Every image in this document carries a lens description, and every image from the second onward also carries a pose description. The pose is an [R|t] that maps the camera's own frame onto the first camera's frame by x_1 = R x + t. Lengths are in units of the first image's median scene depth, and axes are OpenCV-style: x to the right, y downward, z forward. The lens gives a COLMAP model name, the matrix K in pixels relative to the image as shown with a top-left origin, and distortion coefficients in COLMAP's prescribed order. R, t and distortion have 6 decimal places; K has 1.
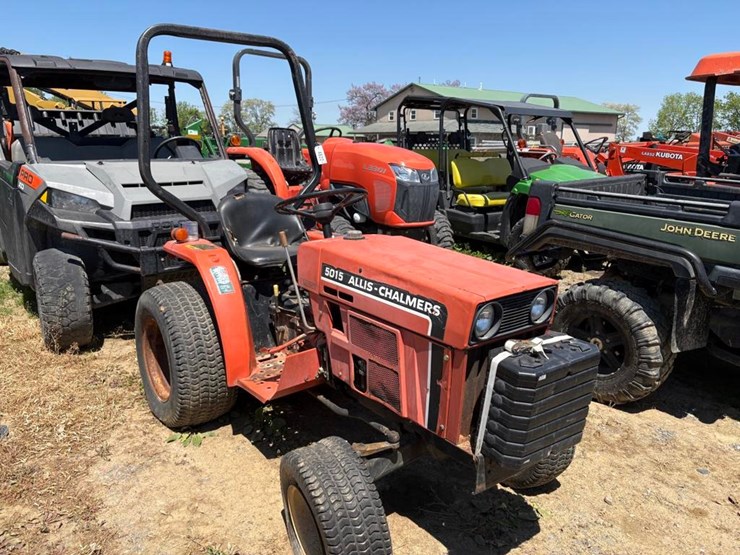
lens RADIAL K [[567.5, 0, 379.3], [0, 567.5, 262.0], [0, 0, 1]] dist [0.041648, -0.040259]
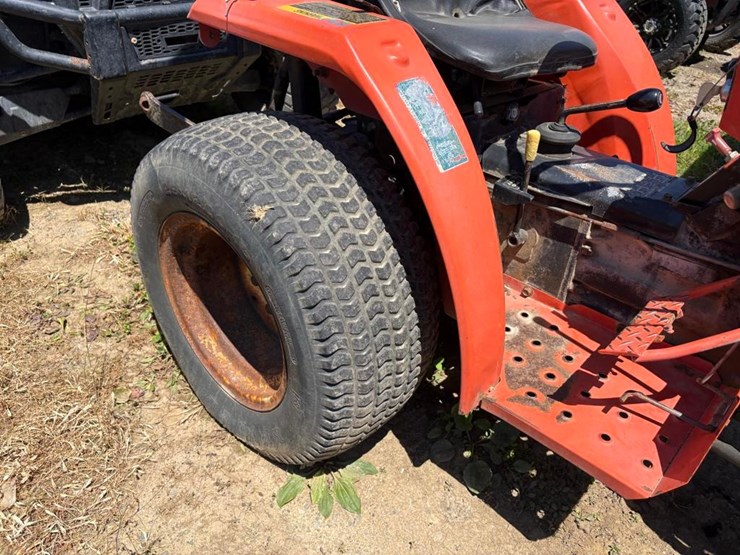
lens RADIAL K [[571.7, 0, 377.9], [0, 571.7, 275.8], [0, 0, 1]] dist [0.026186, -0.007492]
pose [[0.988634, -0.035183, 0.146169, -0.338105], [-0.022961, 0.925493, 0.378067, -0.011323], [-0.148580, -0.377126, 0.914166, 0.625337]]
